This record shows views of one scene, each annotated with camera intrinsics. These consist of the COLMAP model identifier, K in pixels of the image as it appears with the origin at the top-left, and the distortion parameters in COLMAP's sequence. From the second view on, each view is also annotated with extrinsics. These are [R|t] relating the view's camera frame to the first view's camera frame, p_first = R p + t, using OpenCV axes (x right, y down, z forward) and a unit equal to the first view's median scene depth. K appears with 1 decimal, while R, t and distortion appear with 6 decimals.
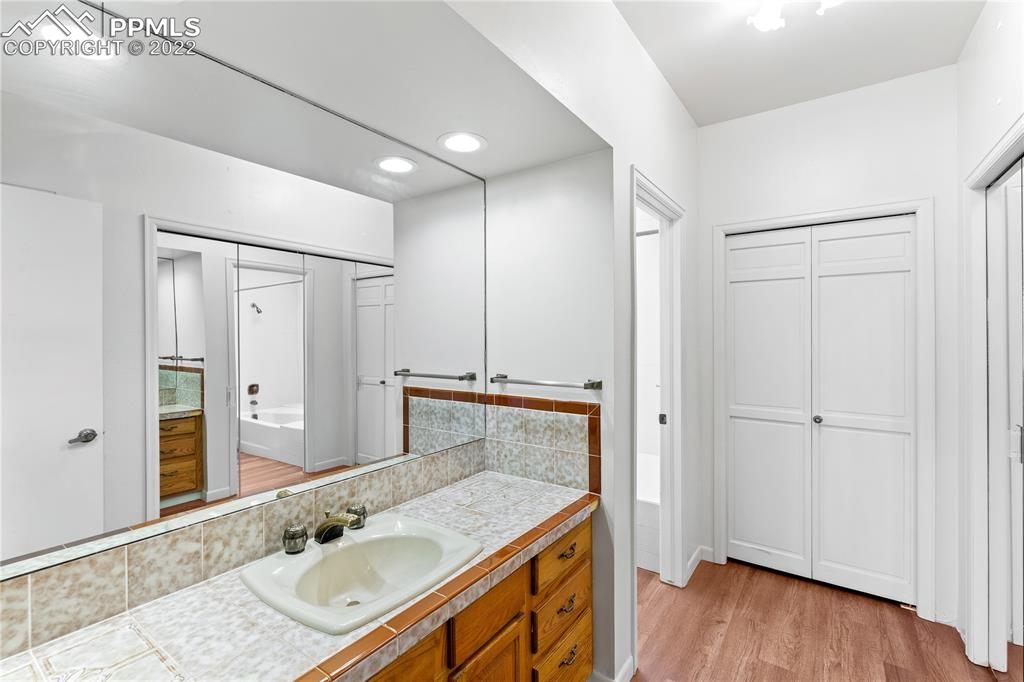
lens RADIAL K [[447.8, 0, 512.5], [0, 447.8, 337.0], [0, 0, 1]] dist [0.000157, -0.000042]
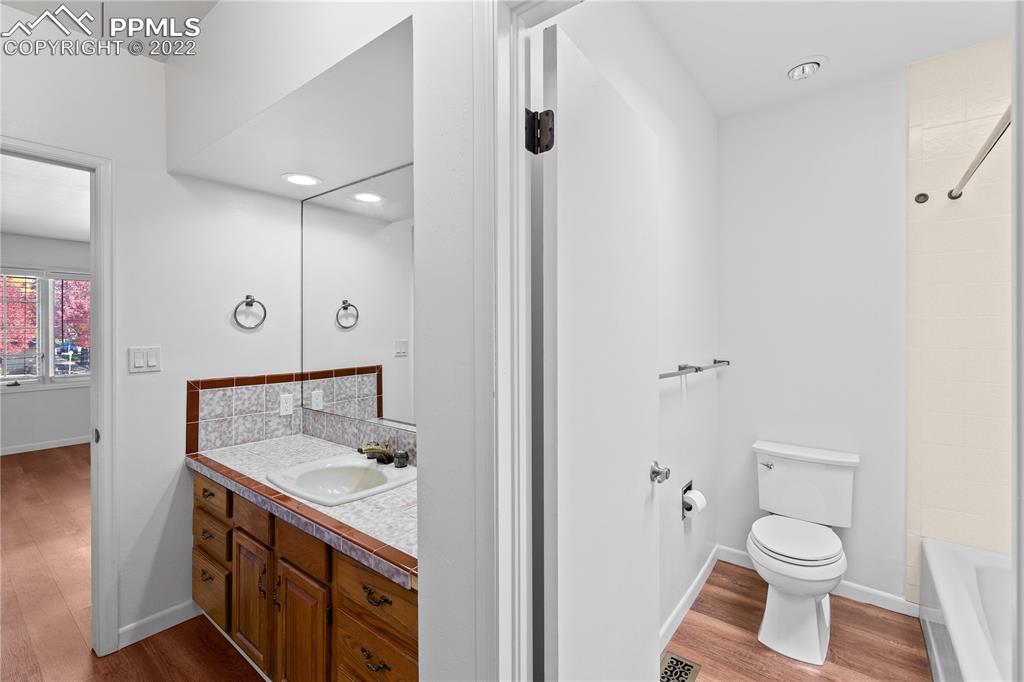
lens RADIAL K [[447.8, 0, 512.5], [0, 447.8, 337.0], [0, 0, 1]] dist [0.000157, -0.000042]
pose [[-0.040759, 0.026231, -0.998825, 1.114849], [-0.000151, 0.999655, 0.026259, -0.004268], [0.999169, 0.001221, -0.040741, 1.578715]]
